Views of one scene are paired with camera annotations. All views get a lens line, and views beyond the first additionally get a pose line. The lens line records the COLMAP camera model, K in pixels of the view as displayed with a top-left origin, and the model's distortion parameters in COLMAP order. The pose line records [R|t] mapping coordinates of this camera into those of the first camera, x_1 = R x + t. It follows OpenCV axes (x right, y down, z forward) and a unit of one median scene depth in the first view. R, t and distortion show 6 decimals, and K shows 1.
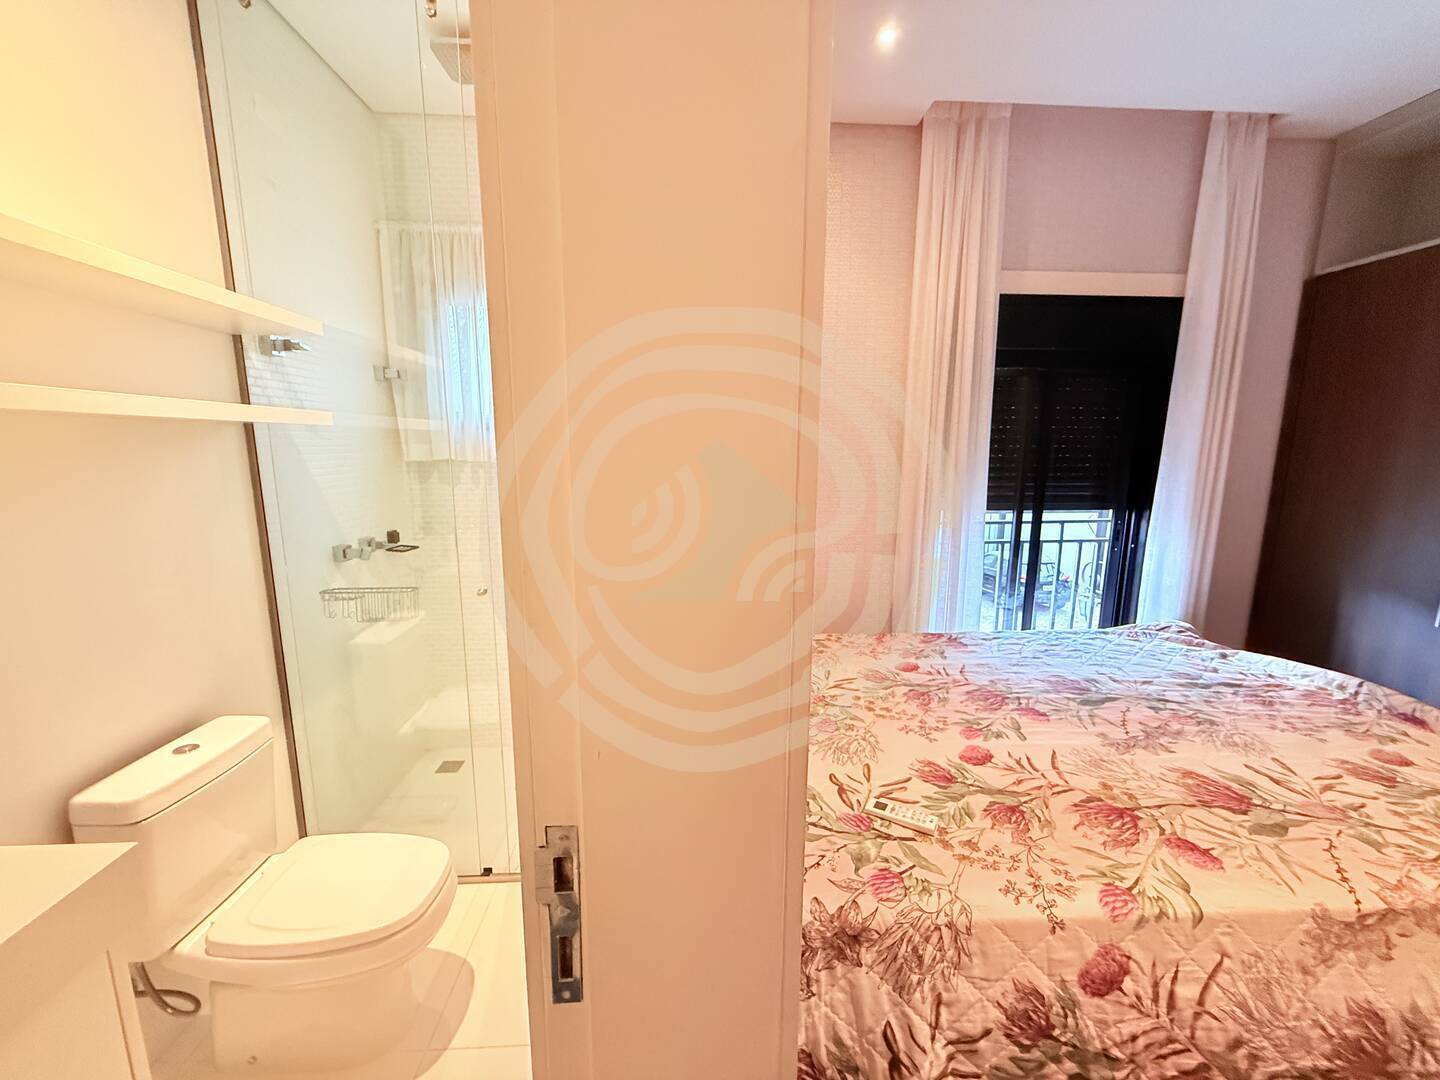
lens RADIAL K [[572.5, 0, 720.1], [0, 572.5, 540.2], [0, 0, 1]] dist [-0.000607, -0.000117]
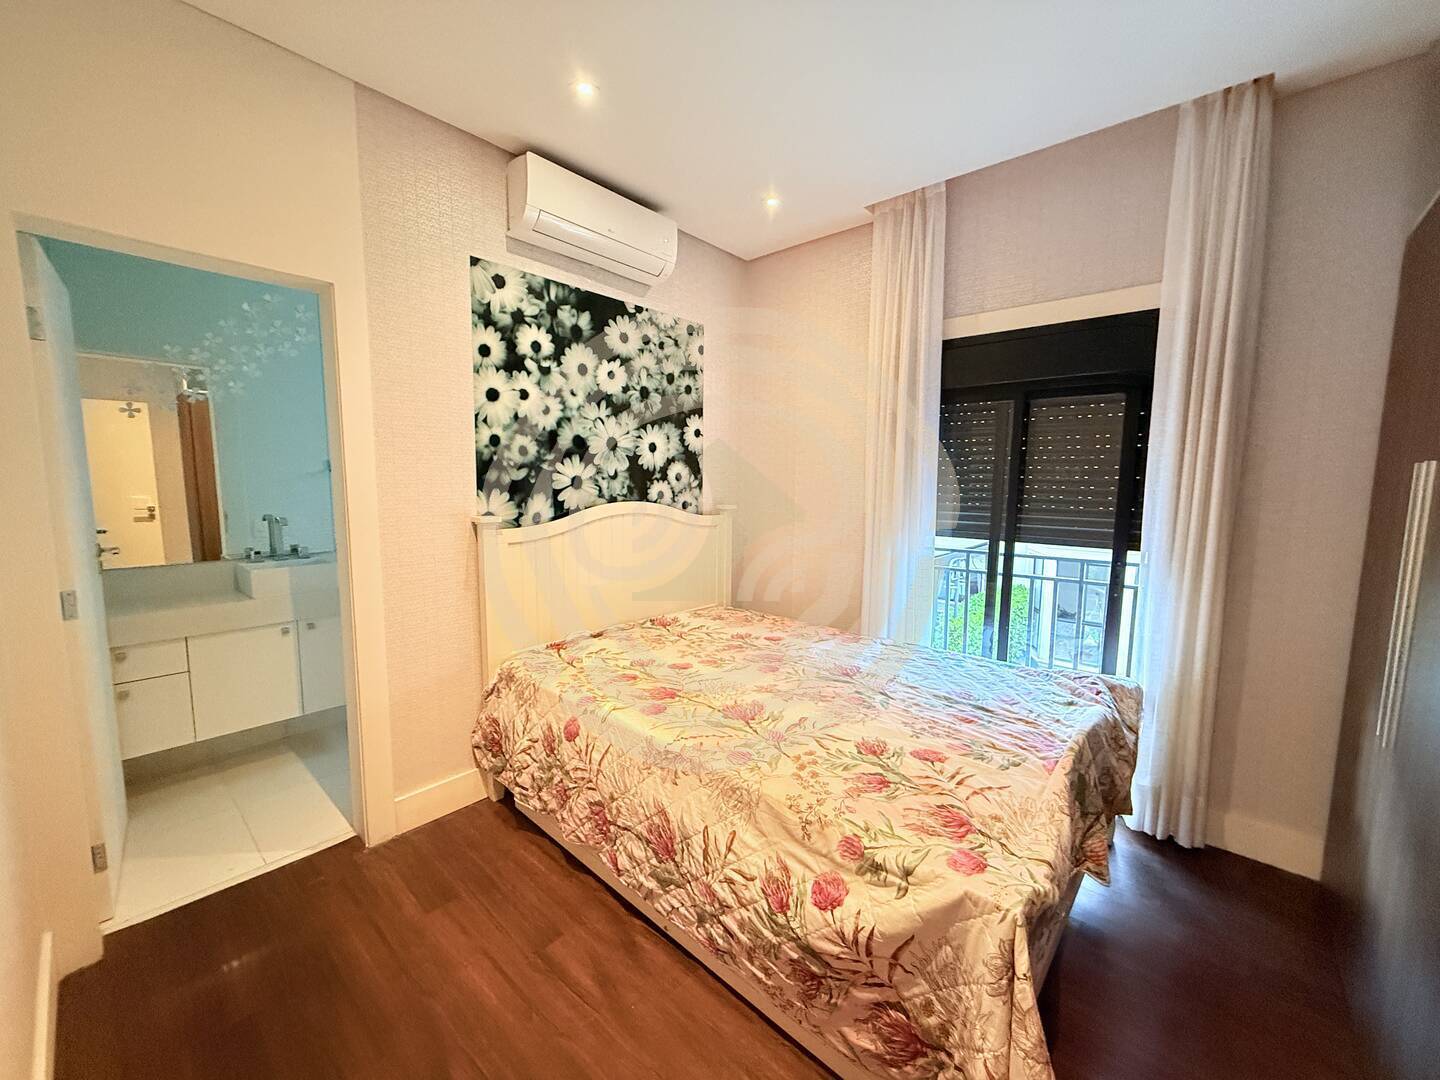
lens RADIAL K [[572.5, 0, 729.1], [0, 572.5, 545.6], [0, 0, 1]] dist [-0.000607, -0.000117]
pose [[0.718978, 0.087715, -0.689476, 1.038917], [-0.125617, 0.992067, -0.004782, 0.022313], [0.683587, 0.090048, 0.724293, -0.059014]]
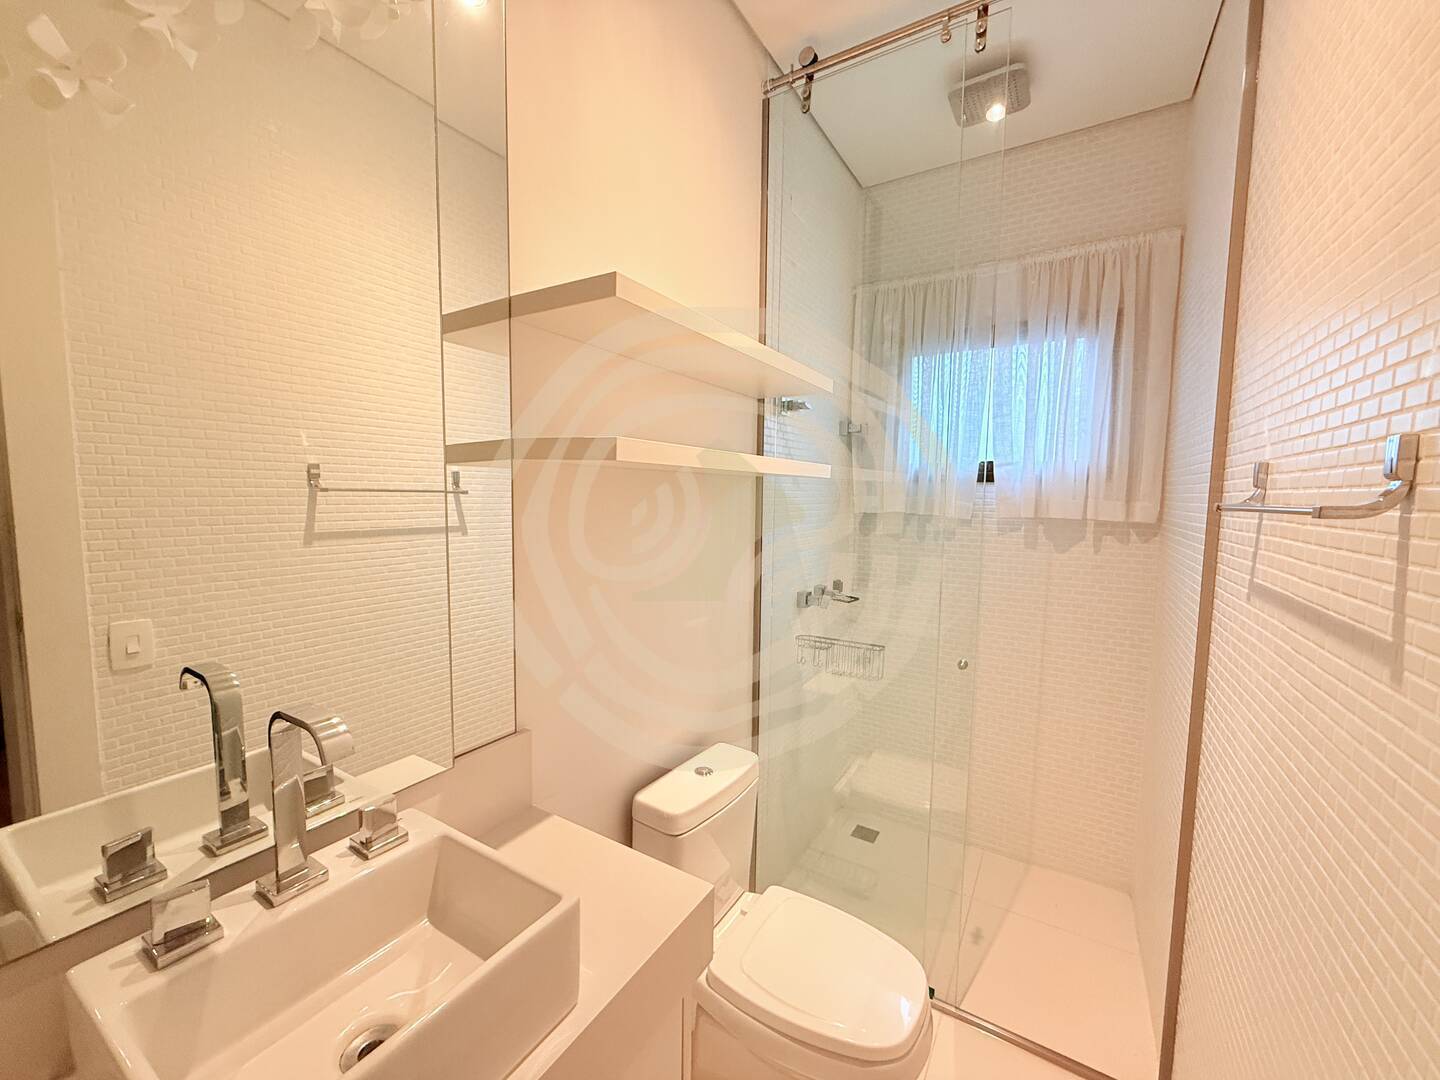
lens RADIAL K [[572.5, 0, 718.3], [0, 572.5, 533.7], [0, 0, 1]] dist [-0.000607, -0.000117]
pose [[0.825743, 0.052747, -0.561574, -0.409624], [-0.106165, 0.992357, -0.062897, -0.023340], [0.553965, 0.111557, 0.825032, 0.082977]]
